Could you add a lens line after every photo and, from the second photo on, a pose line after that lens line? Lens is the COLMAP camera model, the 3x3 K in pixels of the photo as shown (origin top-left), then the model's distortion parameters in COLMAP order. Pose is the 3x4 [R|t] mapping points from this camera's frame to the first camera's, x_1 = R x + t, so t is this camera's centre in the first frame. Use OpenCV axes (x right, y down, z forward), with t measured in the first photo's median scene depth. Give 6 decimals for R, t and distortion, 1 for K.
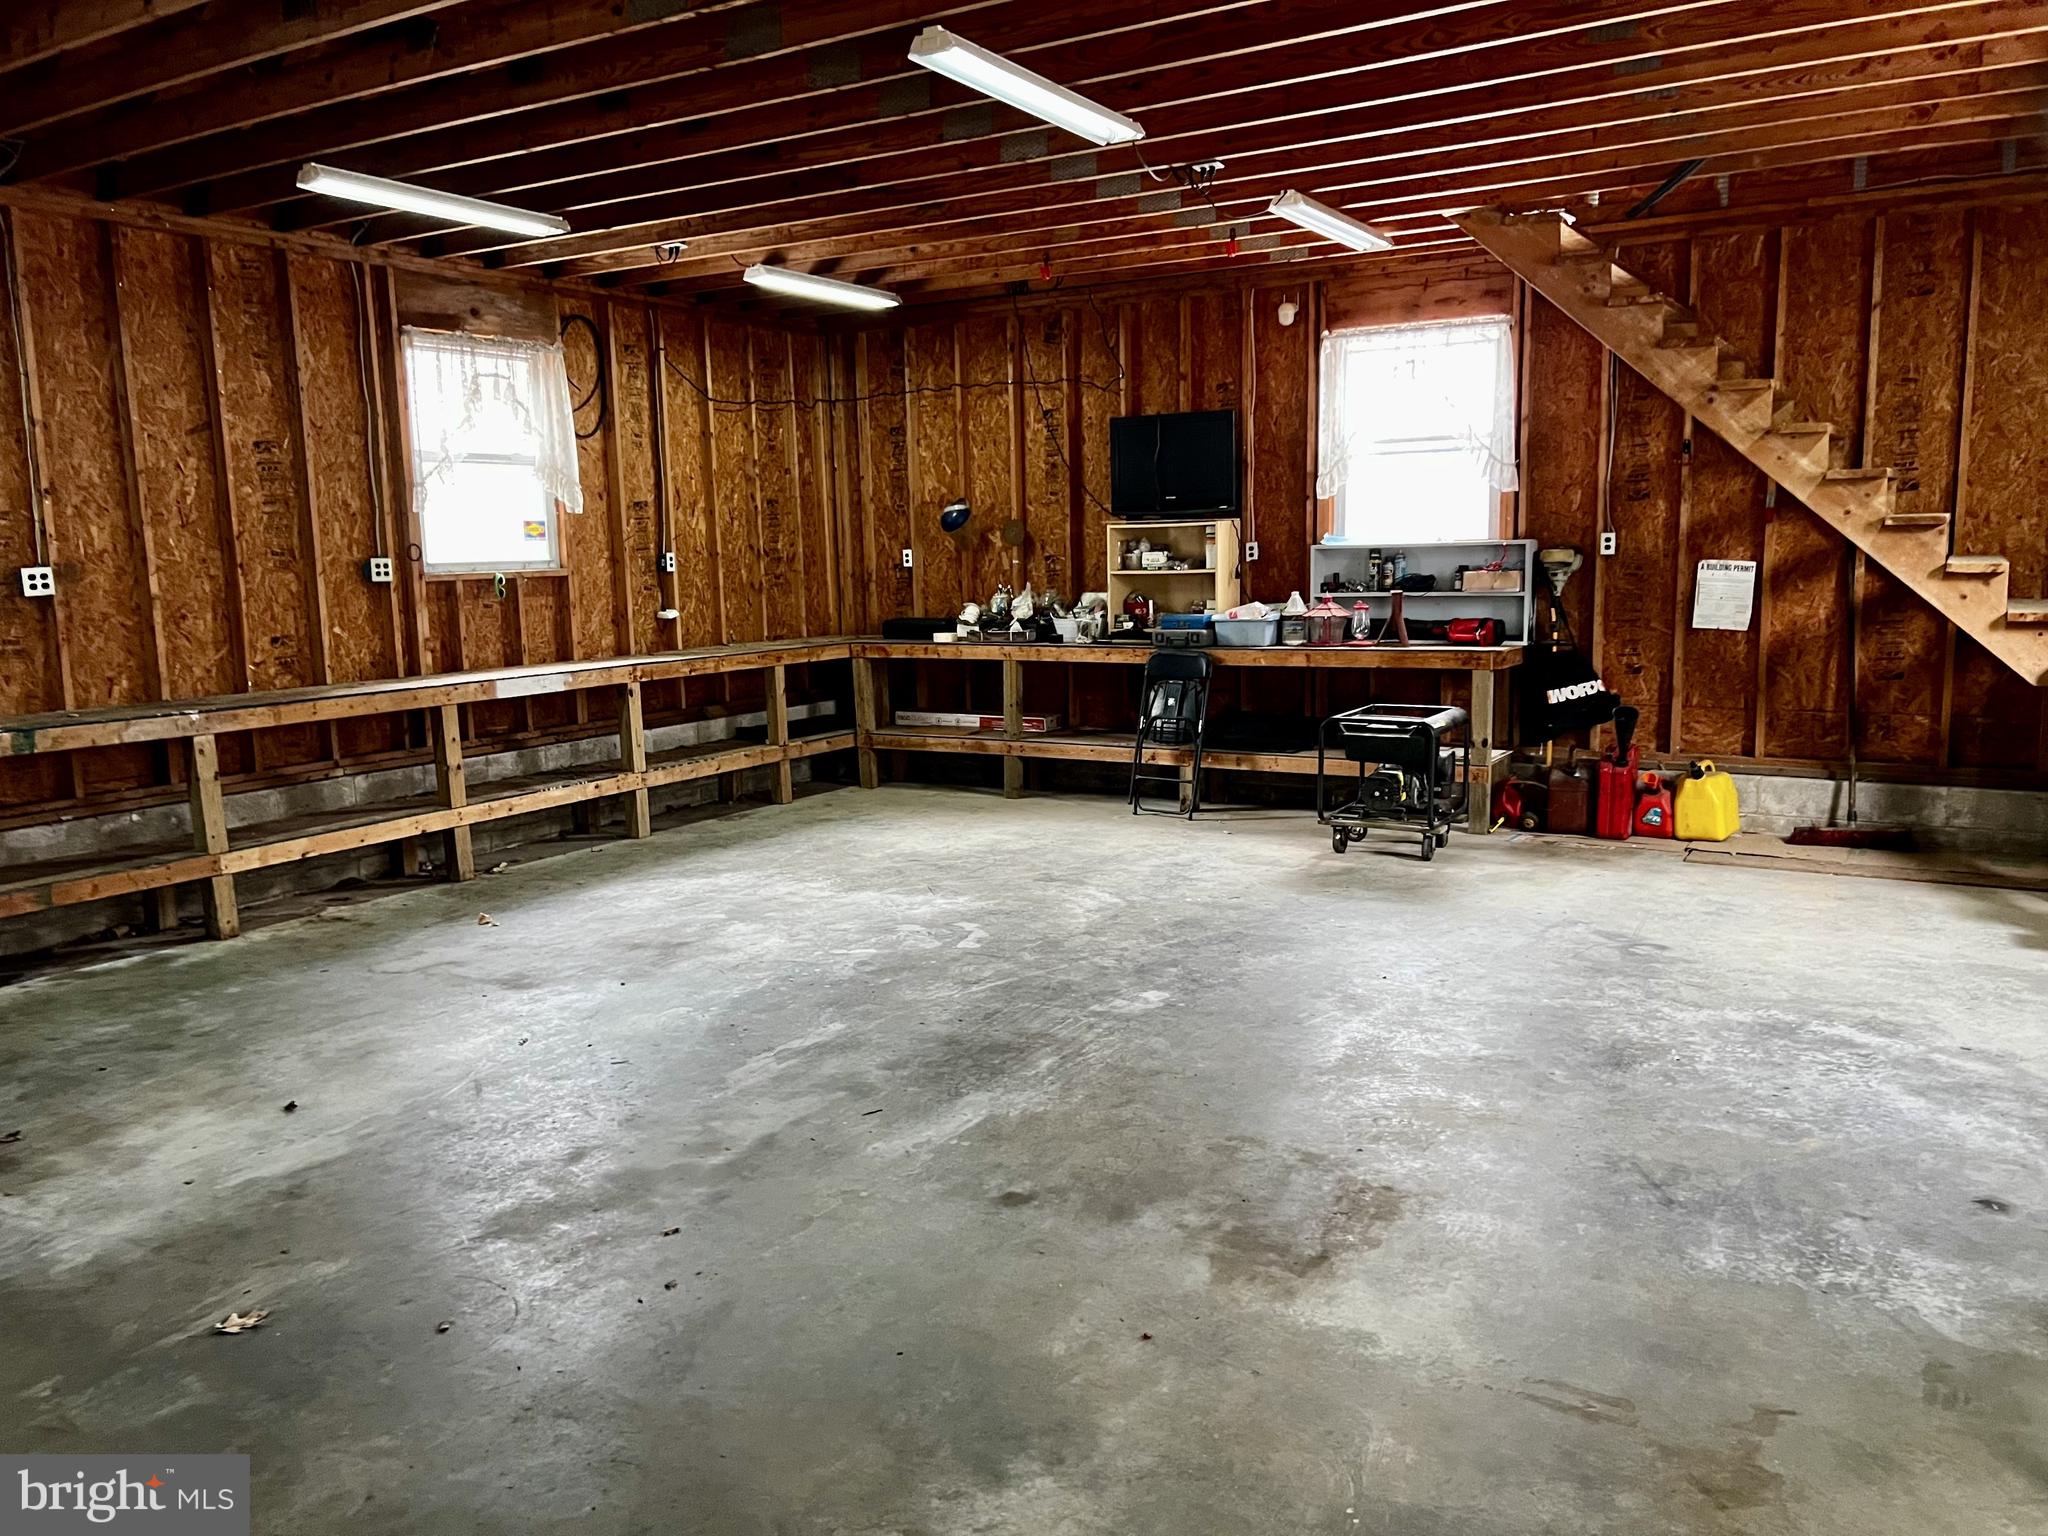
lens RADIAL K [[1551.0, 0, 1040.8], [0, 1551.0, 762.3], [0, 0, 1]] dist [0.048138, -0.053130]
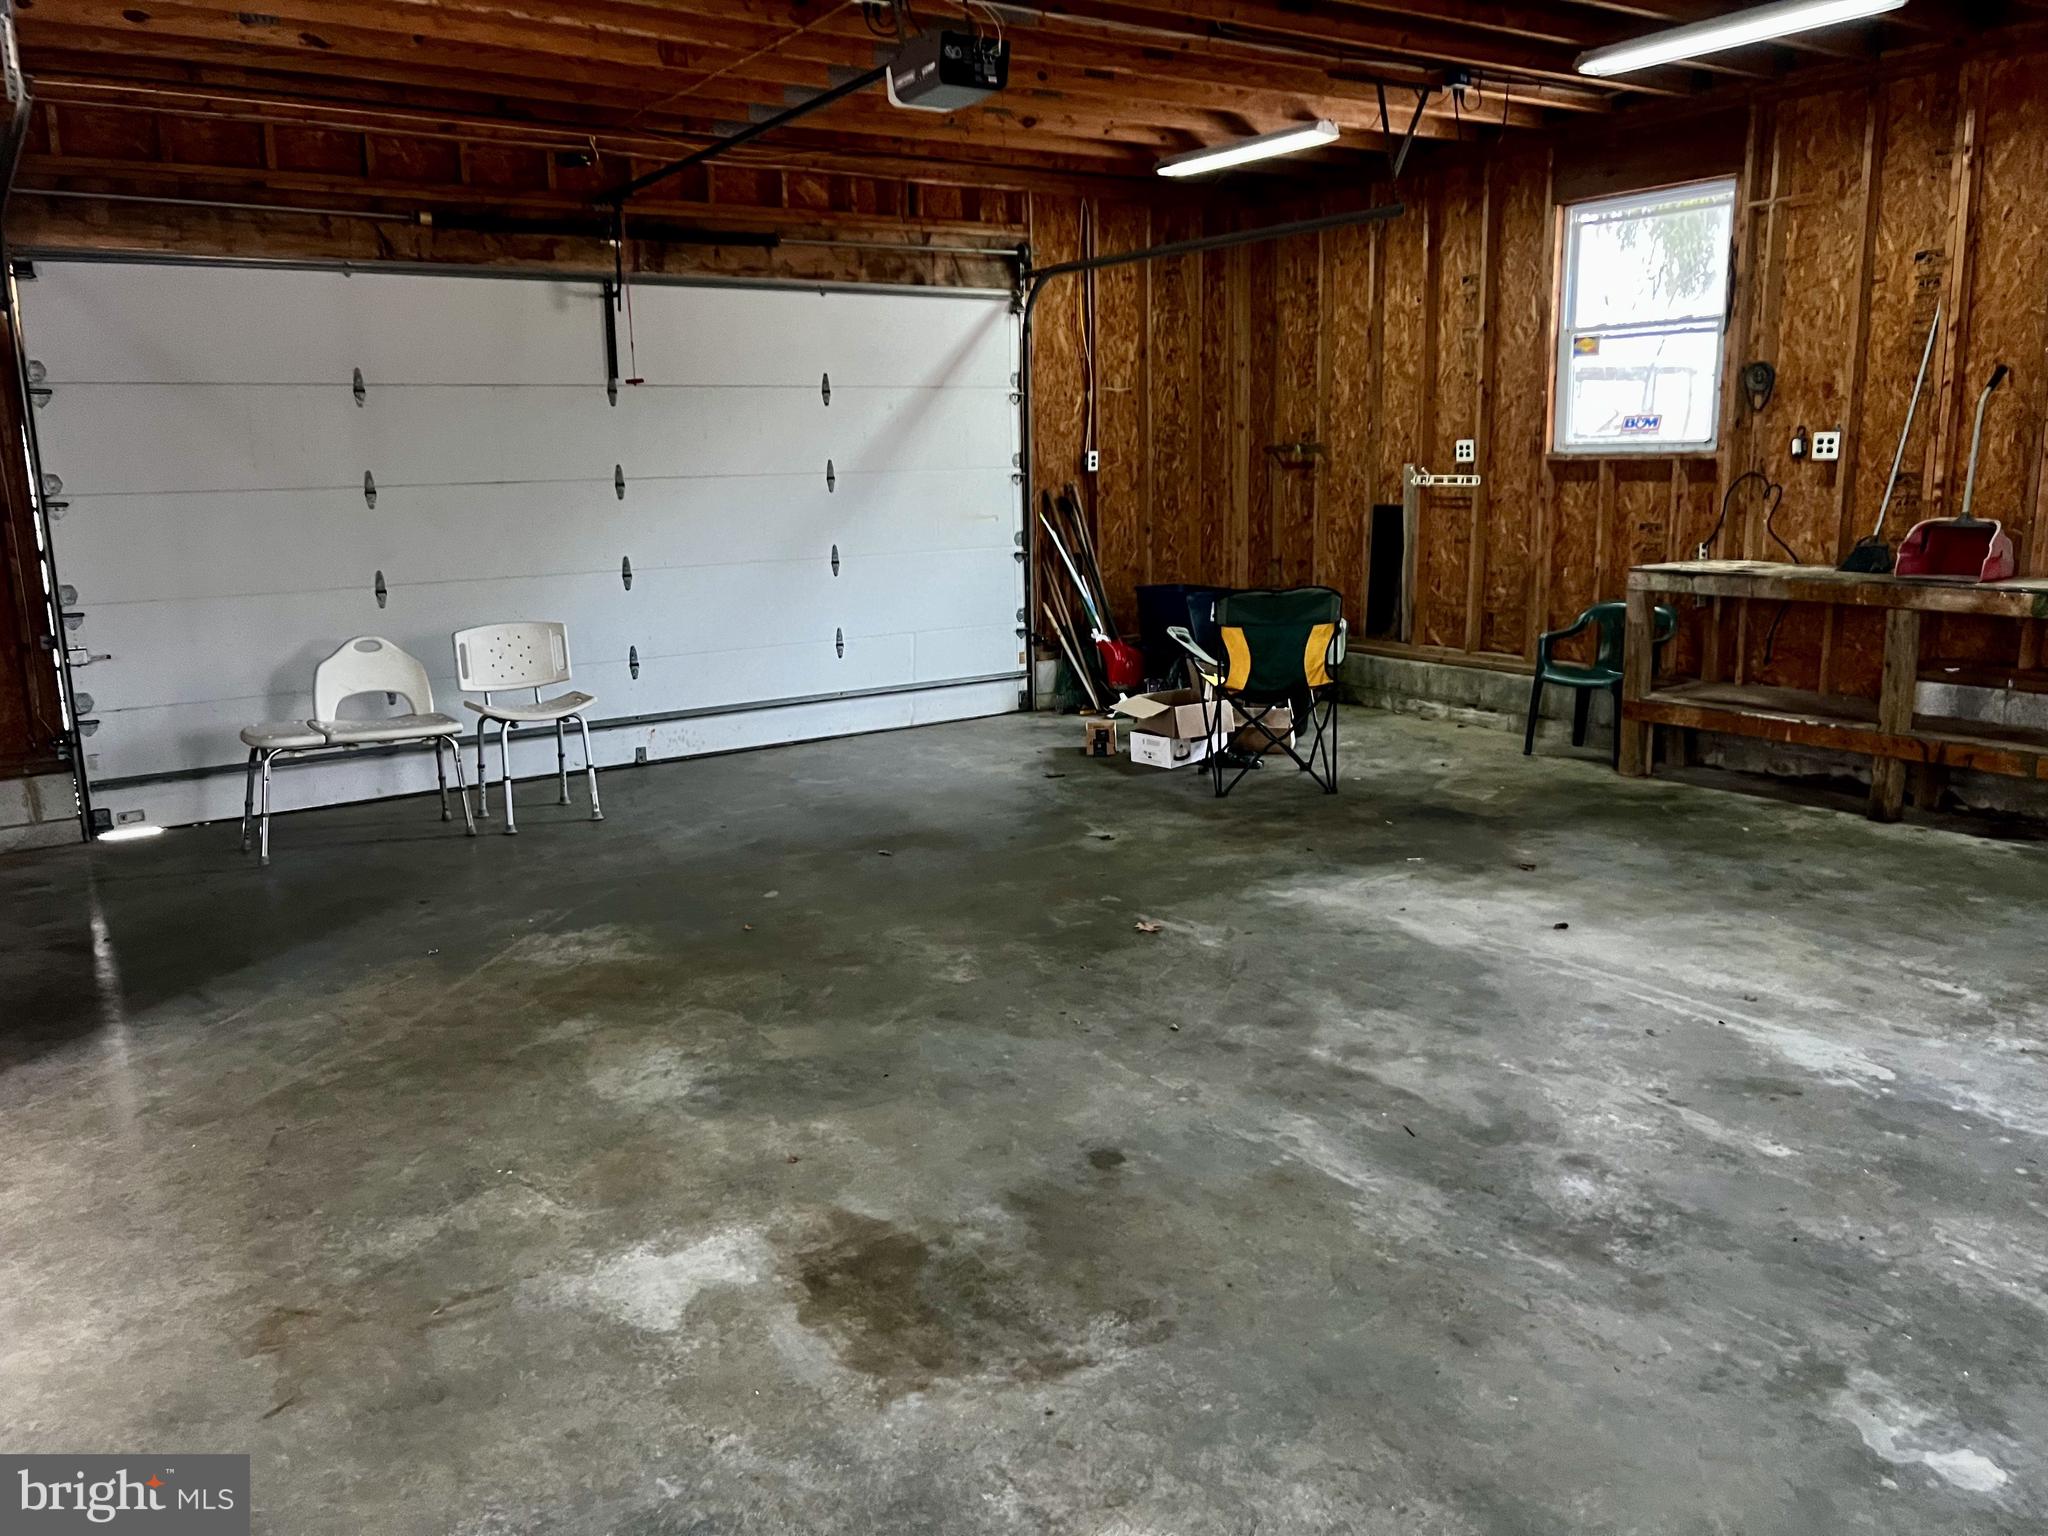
lens RADIAL K [[1551.0, 0, 1040.8], [0, 1551.0, 762.3], [0, 0, 1]] dist [0.048138, -0.053130]
pose [[-0.425882, 0.215313, -0.878786, 0.686045], [-0.097589, 0.954674, 0.281201, -0.183779], [0.899500, 0.205518, -0.385566, 1.136899]]
